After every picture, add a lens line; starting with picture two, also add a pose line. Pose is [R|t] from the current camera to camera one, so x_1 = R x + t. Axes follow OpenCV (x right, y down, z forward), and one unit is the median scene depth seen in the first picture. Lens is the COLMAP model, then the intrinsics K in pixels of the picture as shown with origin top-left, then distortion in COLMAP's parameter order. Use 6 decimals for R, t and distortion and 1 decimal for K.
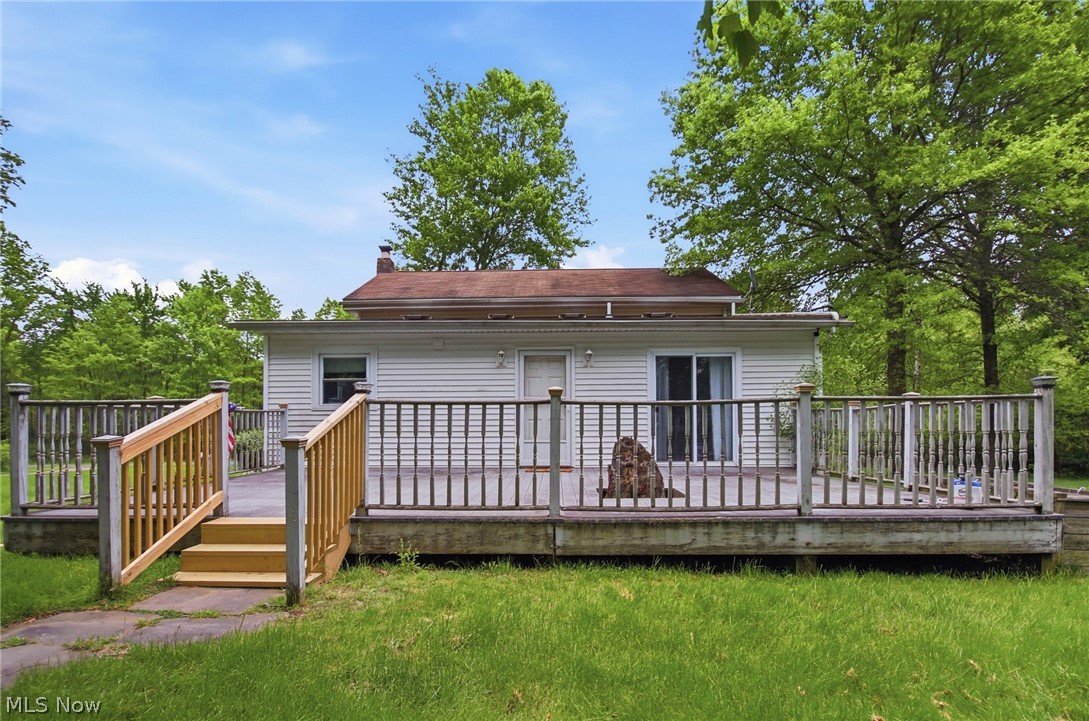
lens RADIAL K [[525.5, 0, 544.6], [0, 525.5, 380.9], [0, 0, 1]] dist [-0.000318, -0.000259]
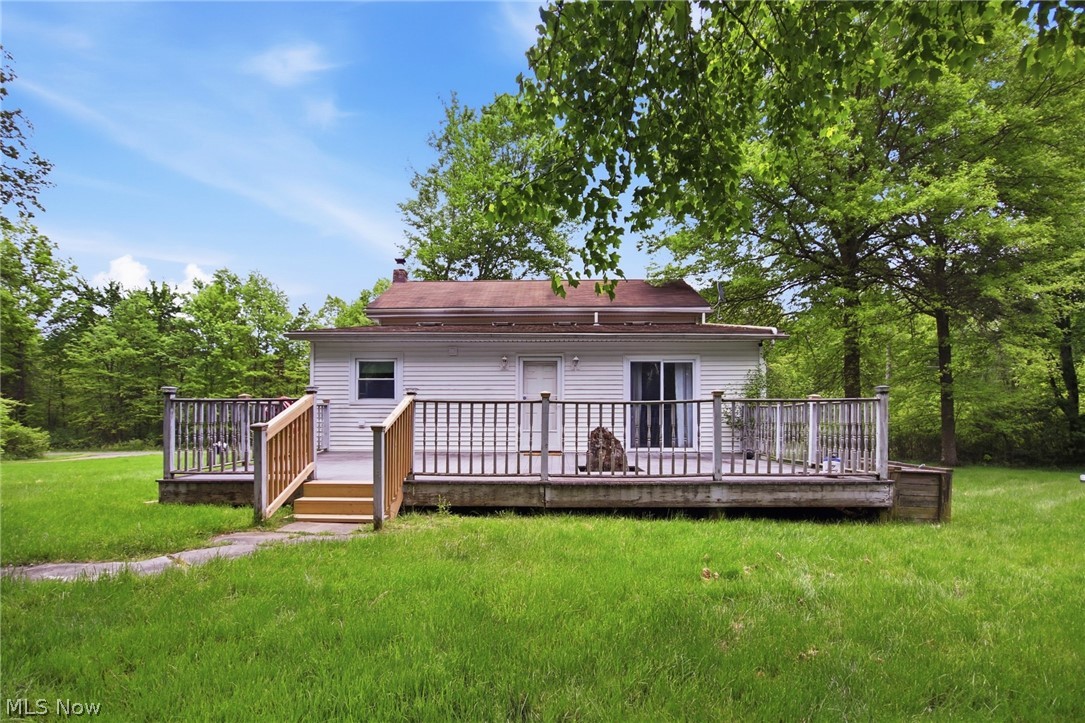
lens RADIAL K [[523.6, 0, 542.6], [0, 523.6, 381.8], [0, 0, 1]] dist [-0.000318, -0.000259]
pose [[0.999987, 0.005074, 0.000980, 0.008039], [-0.005088, 0.999862, 0.015816, -0.027524], [-0.000899, -0.015820, 0.999874, -0.327942]]
